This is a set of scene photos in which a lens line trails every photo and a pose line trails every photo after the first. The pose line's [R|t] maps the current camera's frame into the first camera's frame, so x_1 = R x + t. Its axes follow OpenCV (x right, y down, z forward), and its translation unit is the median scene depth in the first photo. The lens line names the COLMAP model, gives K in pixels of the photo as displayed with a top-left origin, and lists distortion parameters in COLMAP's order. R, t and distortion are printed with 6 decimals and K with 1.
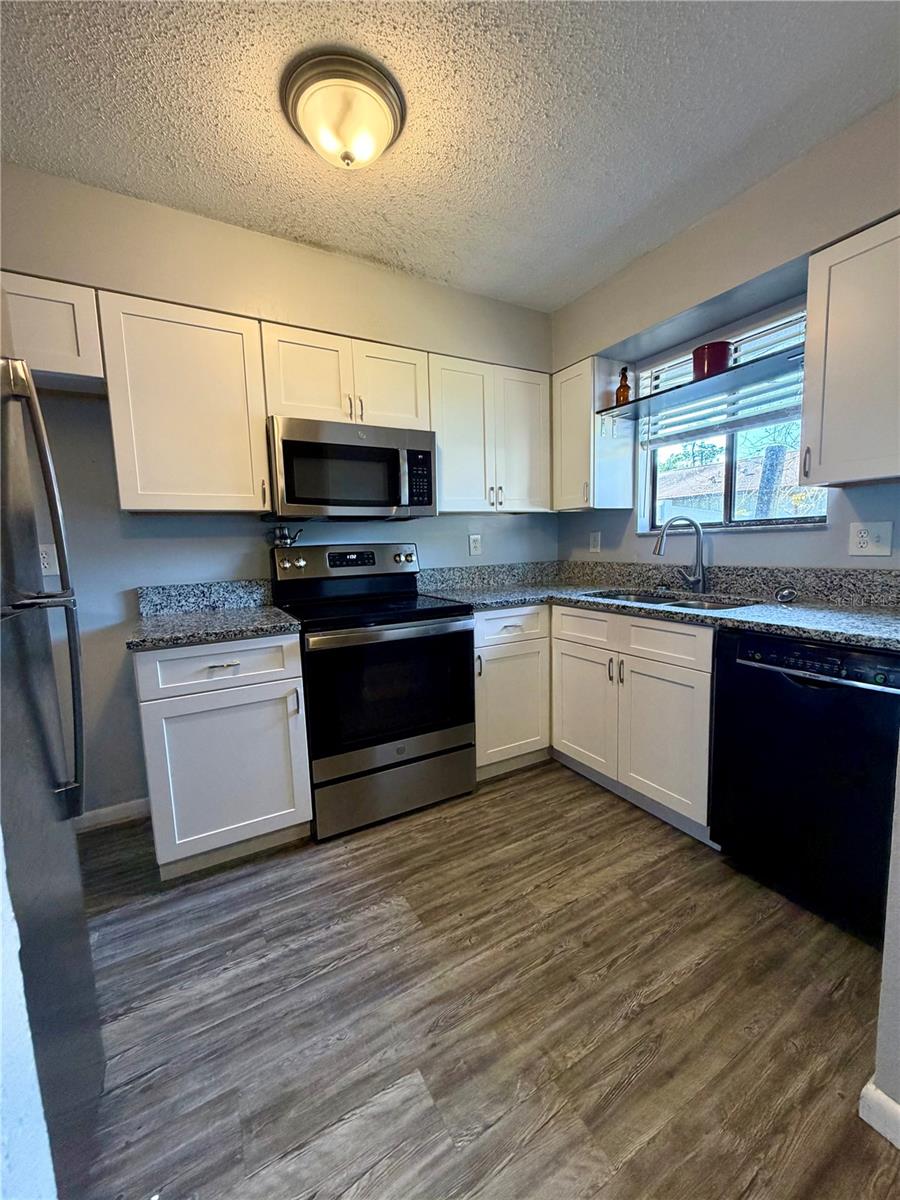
lens RADIAL K [[475.8, 0, 442.8], [0, 475.8, 600.3], [0, 0, 1]] dist [-0.000017, -0.000018]
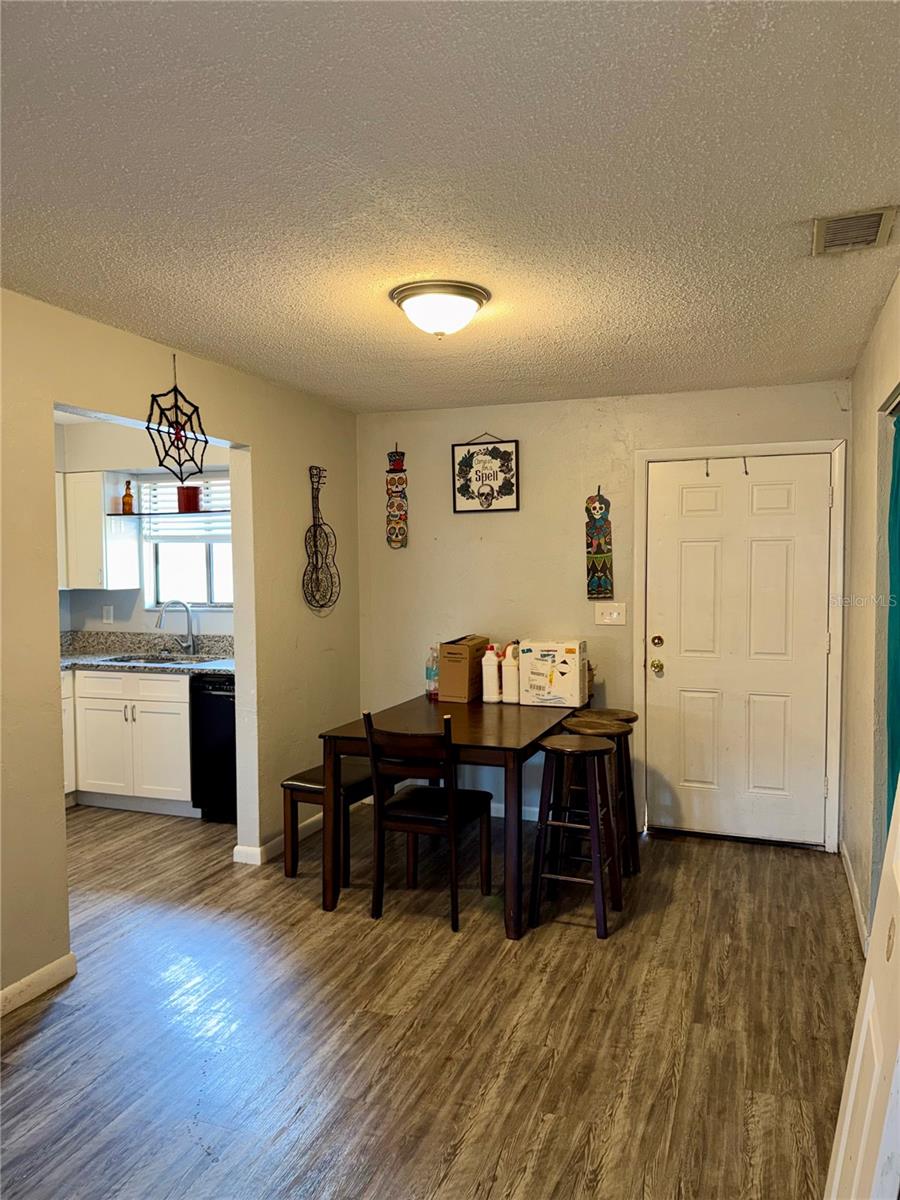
lens RADIAL K [[861.6, 0, 451.5], [0, 861.6, 602.4], [0, 0, 1]] dist [0.027821, -0.003690]
pose [[0.762906, -0.003264, 0.646501, -0.696973], [0.062928, 0.995614, -0.069232, 0.076378], [-0.643439, 0.093500, 0.759766, -1.962404]]
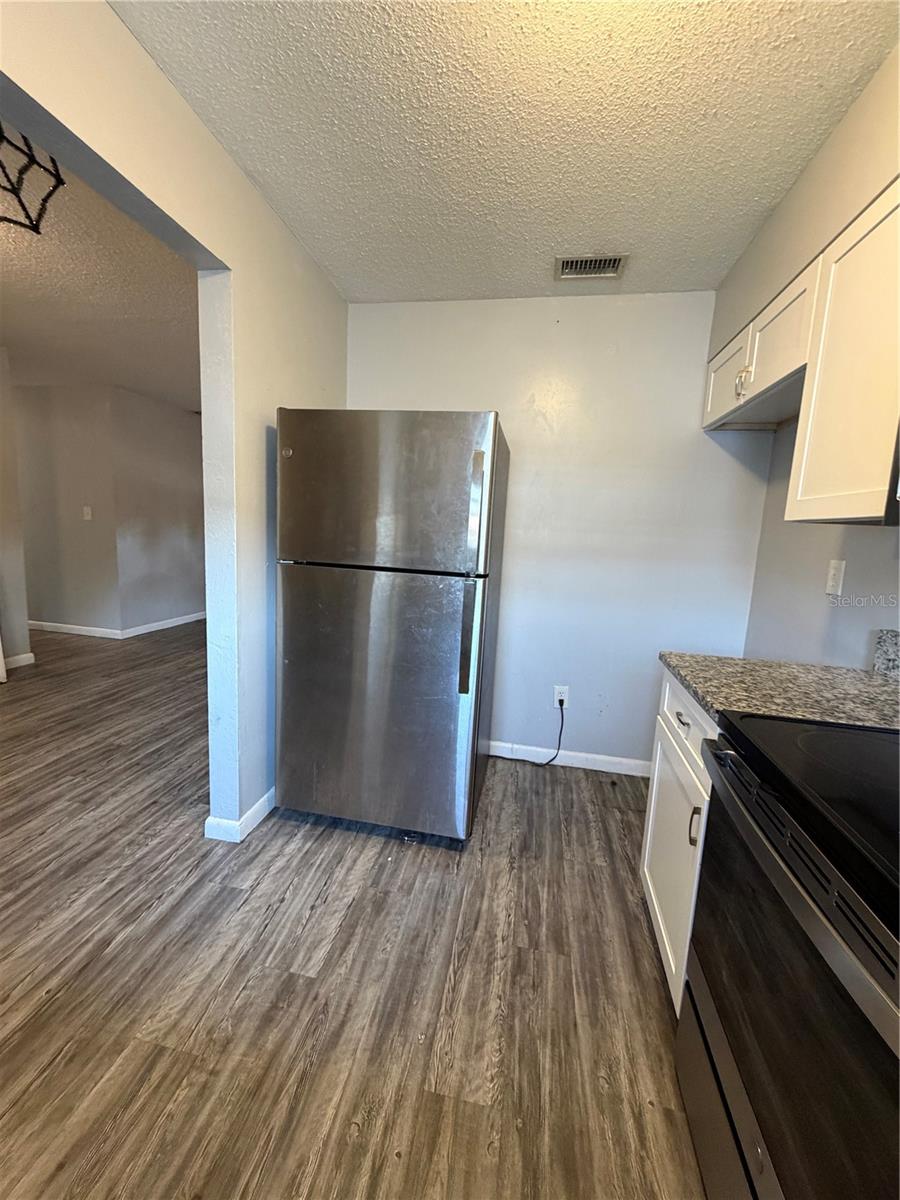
lens RADIAL K [[475.8, 0, 442.8], [0, 475.8, 600.3], [0, 0, 1]] dist [-0.000017, -0.000018]
pose [[-0.643885, 0.109713, -0.757215, 0.373891], [-0.124270, 0.961529, 0.244987, -0.193531], [0.754963, 0.251842, -0.605480, 1.171369]]
